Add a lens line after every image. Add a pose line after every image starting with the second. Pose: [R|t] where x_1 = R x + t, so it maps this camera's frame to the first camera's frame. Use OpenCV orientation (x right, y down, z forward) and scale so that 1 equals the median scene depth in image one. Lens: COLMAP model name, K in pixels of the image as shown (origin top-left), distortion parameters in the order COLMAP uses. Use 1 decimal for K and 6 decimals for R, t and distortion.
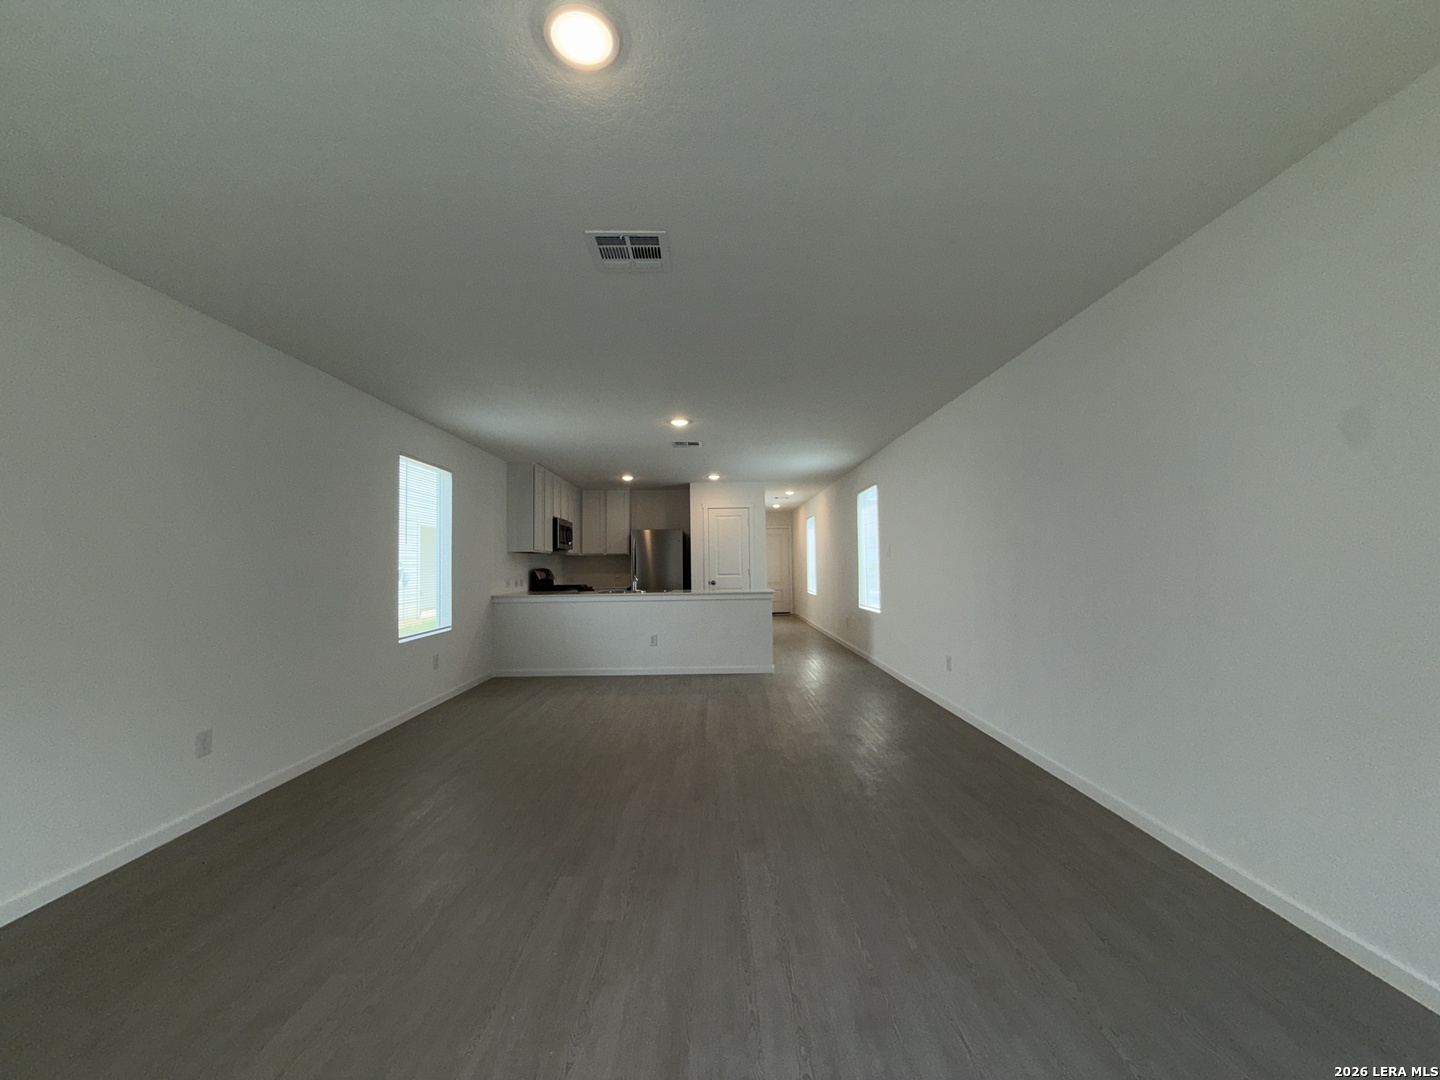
lens RADIAL K [[574.0, 0, 720.0], [0, 574.0, 540.0], [0, 0, 1]] dist [0.000035, 0.000459]
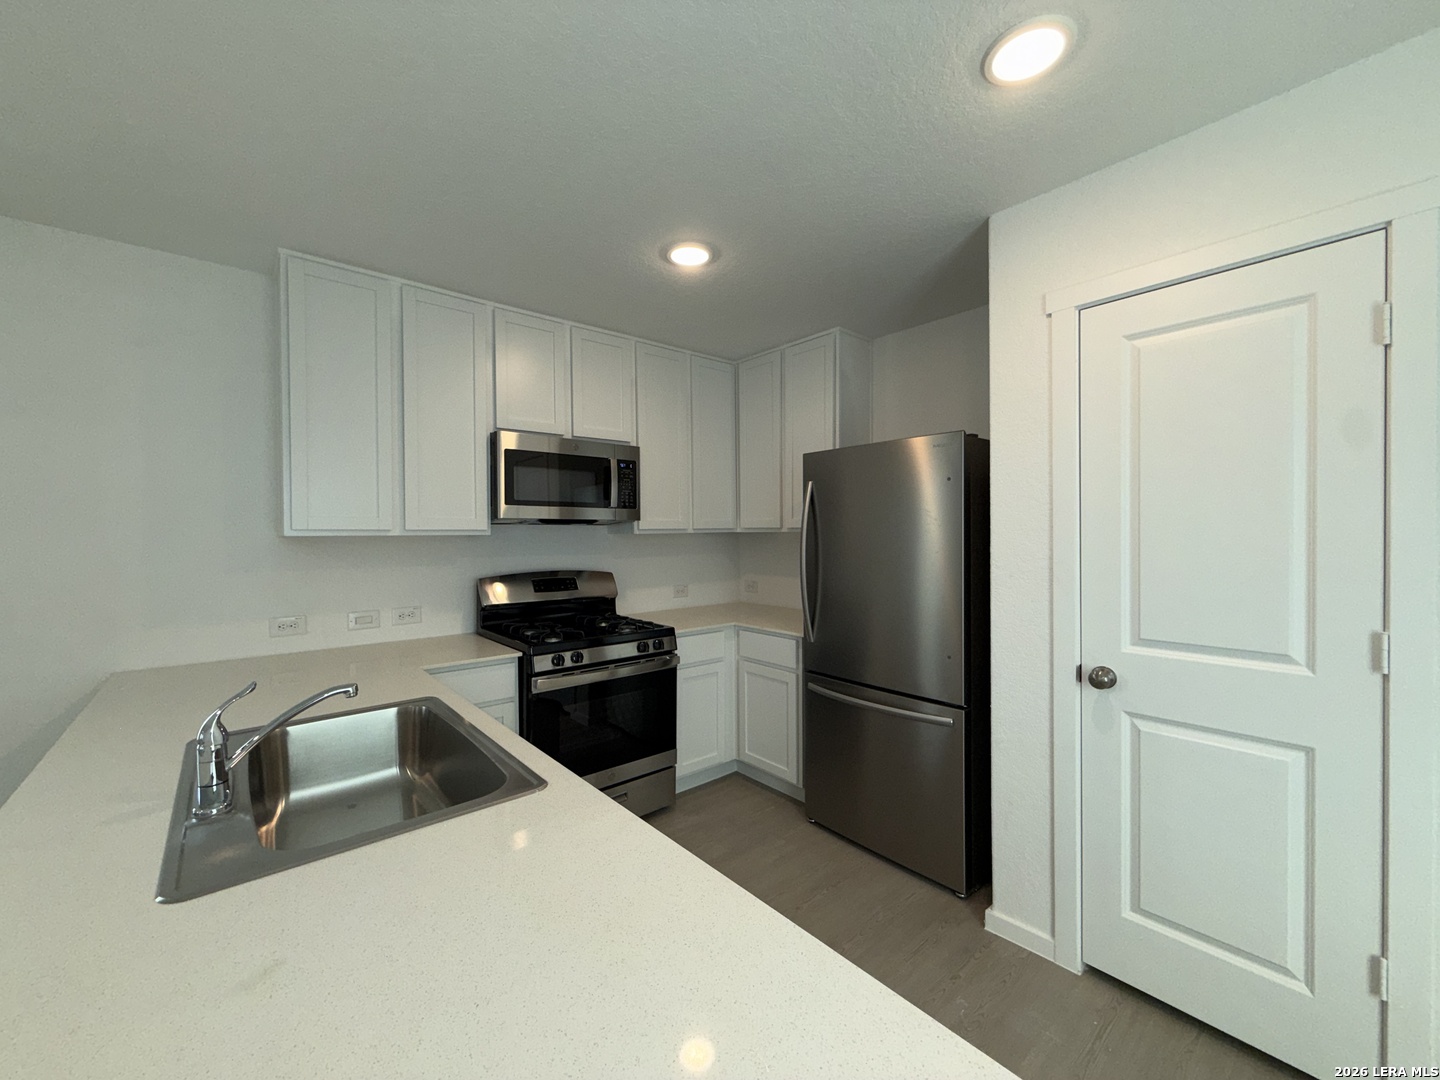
lens RADIAL K [[574.0, 0, 720.0], [0, 574.0, 540.0], [0, 0, 1]] dist [0.000035, 0.000459]
pose [[0.653182, 0.017497, -0.756999, 0.053595], [0.031807, 0.998217, 0.050518, 0.011986], [0.756533, -0.057076, 0.651460, 0.788054]]
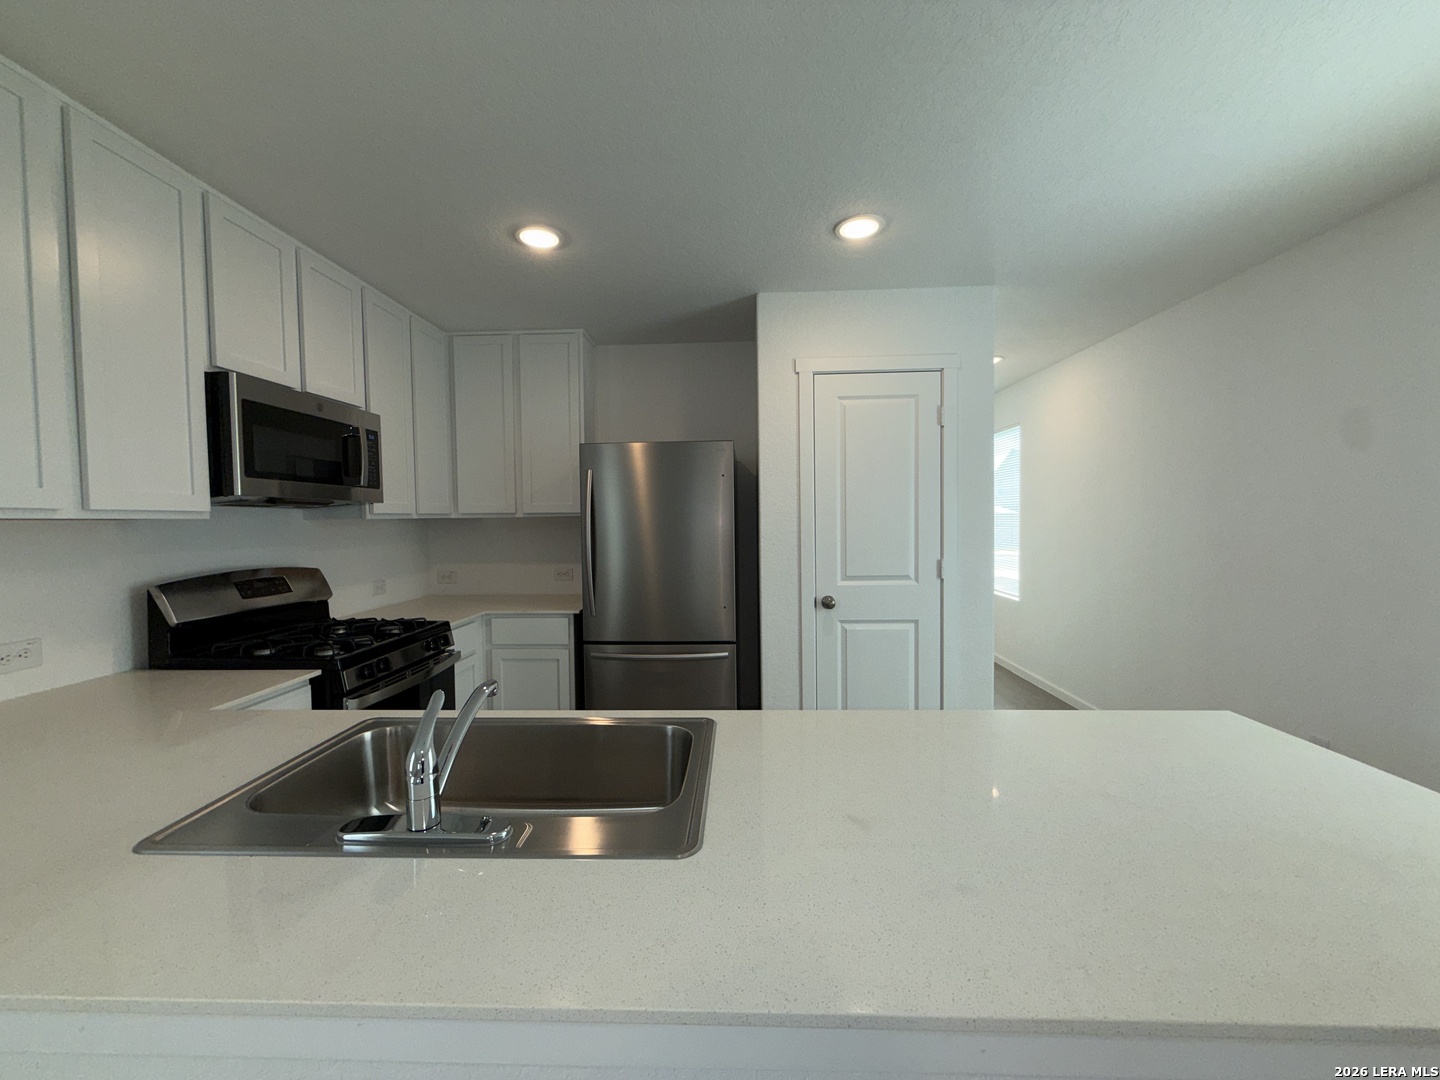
lens RADIAL K [[574.0, 0, 720.0], [0, 574.0, 540.0], [0, 0, 1]] dist [0.000035, 0.000459]
pose [[0.999313, 0.000383, -0.037069, -0.063261], [0.002585, 0.996791, 0.080001, 0.012070], [0.036981, -0.080042, 0.996105, 0.686328]]
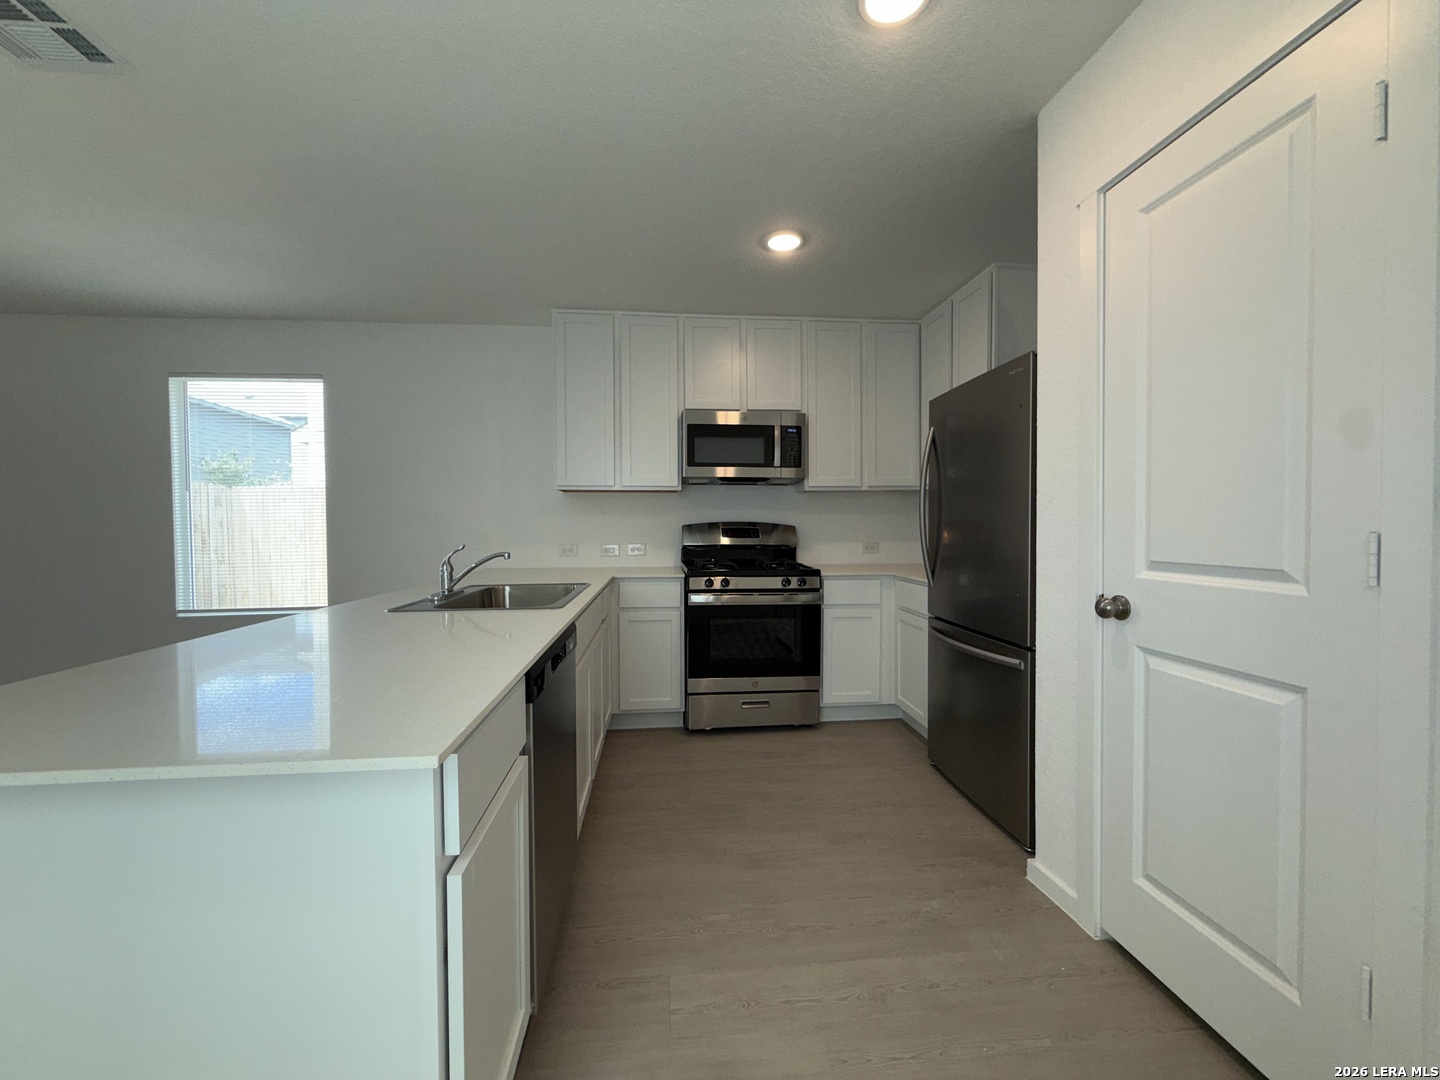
lens RADIAL K [[574.0, 0, 720.0], [0, 574.0, 540.0], [0, 0, 1]] dist [0.000035, 0.000459]
pose [[0.102710, 0.036513, -0.994041, 0.154149], [0.046642, 0.998050, 0.041479, 0.041323], [0.993617, -0.050624, 0.100806, 0.881547]]
